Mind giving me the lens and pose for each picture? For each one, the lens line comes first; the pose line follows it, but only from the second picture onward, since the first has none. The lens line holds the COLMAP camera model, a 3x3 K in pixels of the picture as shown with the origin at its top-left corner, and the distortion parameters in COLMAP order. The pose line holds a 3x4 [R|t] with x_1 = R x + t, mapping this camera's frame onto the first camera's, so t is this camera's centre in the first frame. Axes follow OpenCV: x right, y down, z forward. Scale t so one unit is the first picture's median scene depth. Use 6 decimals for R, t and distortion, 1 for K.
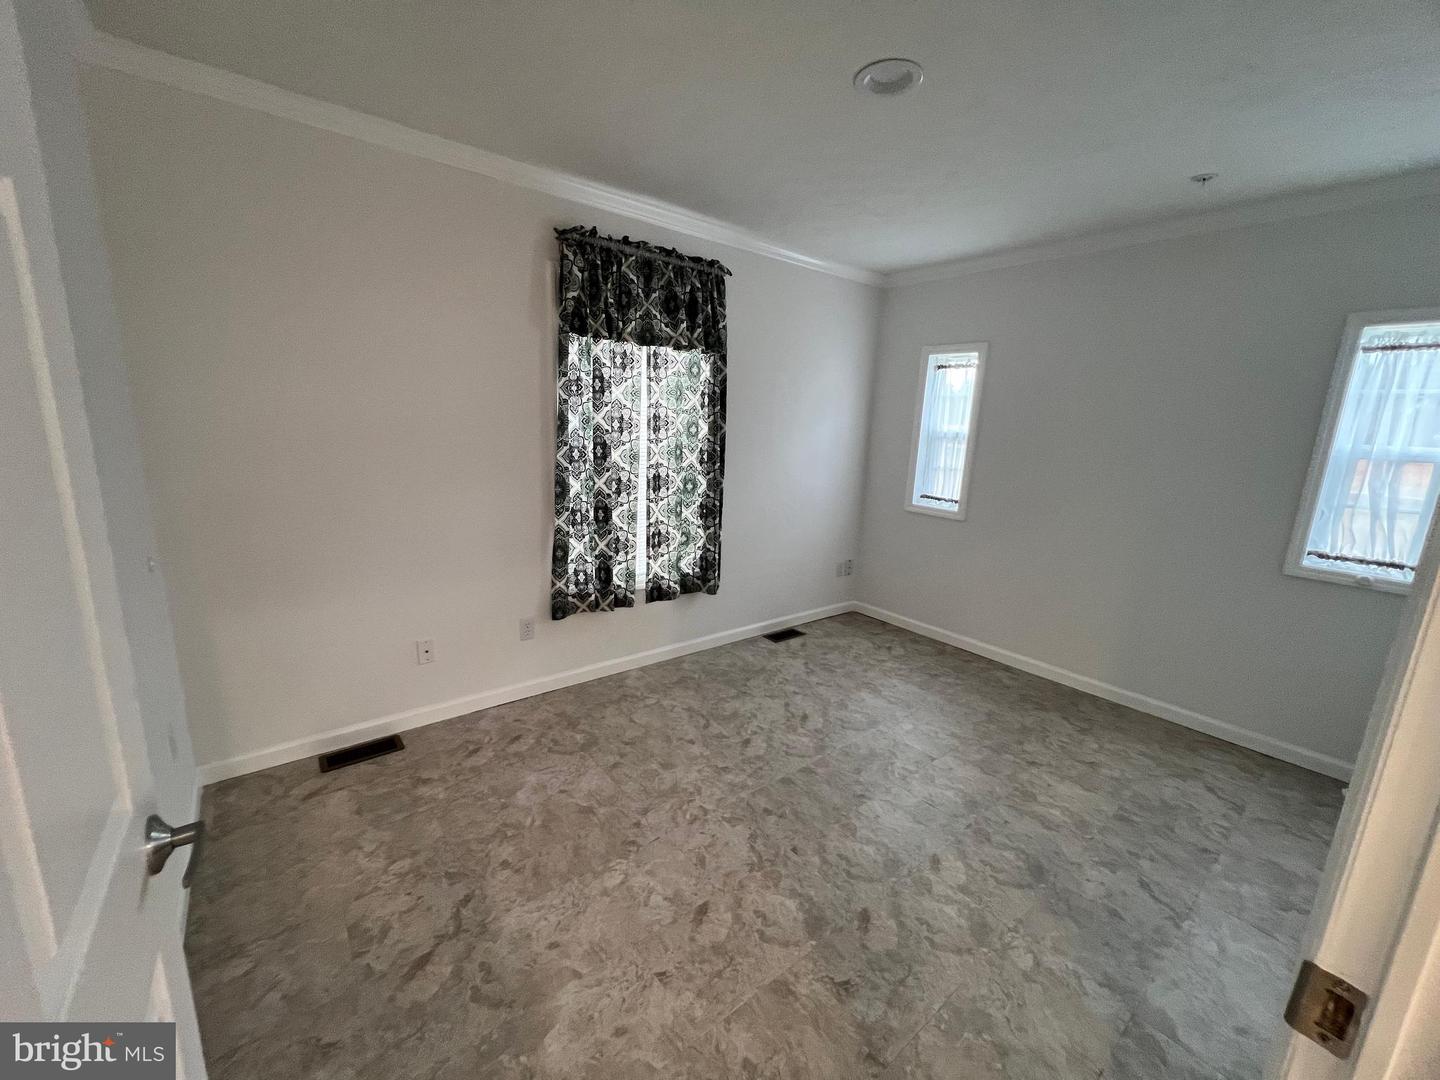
lens RADIAL K [[579.1, 0, 721.9], [0, 579.1, 544.7], [0, 0, 1]] dist [0.000102, -0.000014]
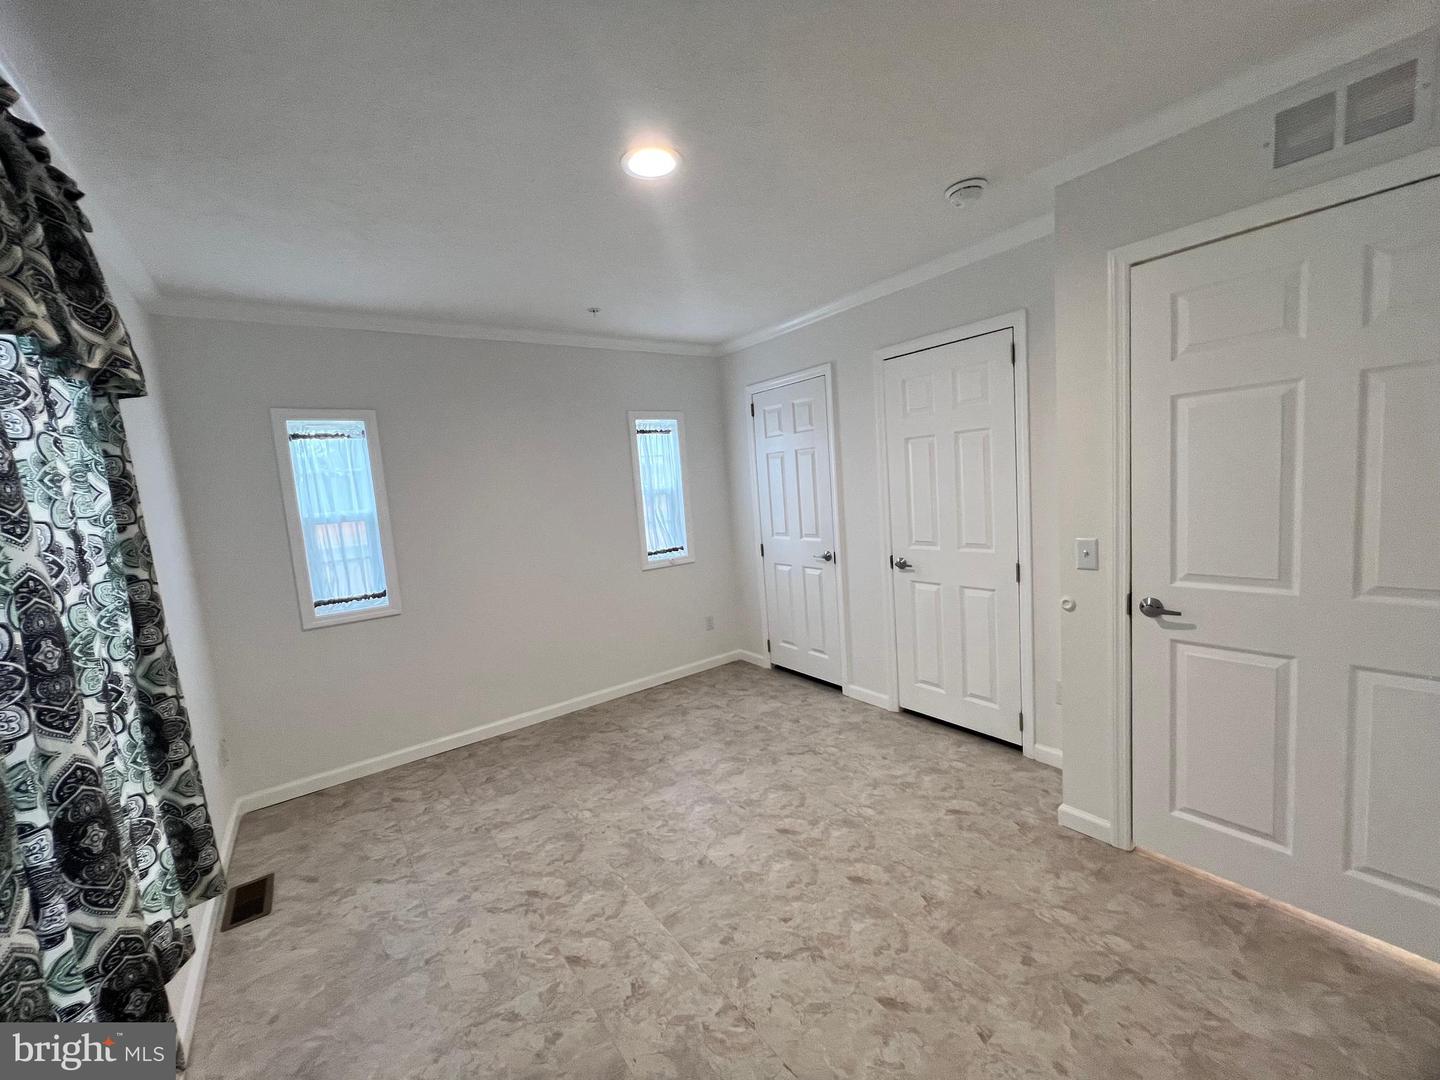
lens RADIAL K [[577.4, 0, 720.0], [0, 577.4, 540.0], [0, 0, 1]] dist [0.000742, 0.000709]
pose [[0.040474, -0.149101, 0.987993, -0.528703], [0.287431, 0.948745, 0.131403, -0.163800], [-0.956946, 0.278661, 0.081256, 0.617765]]
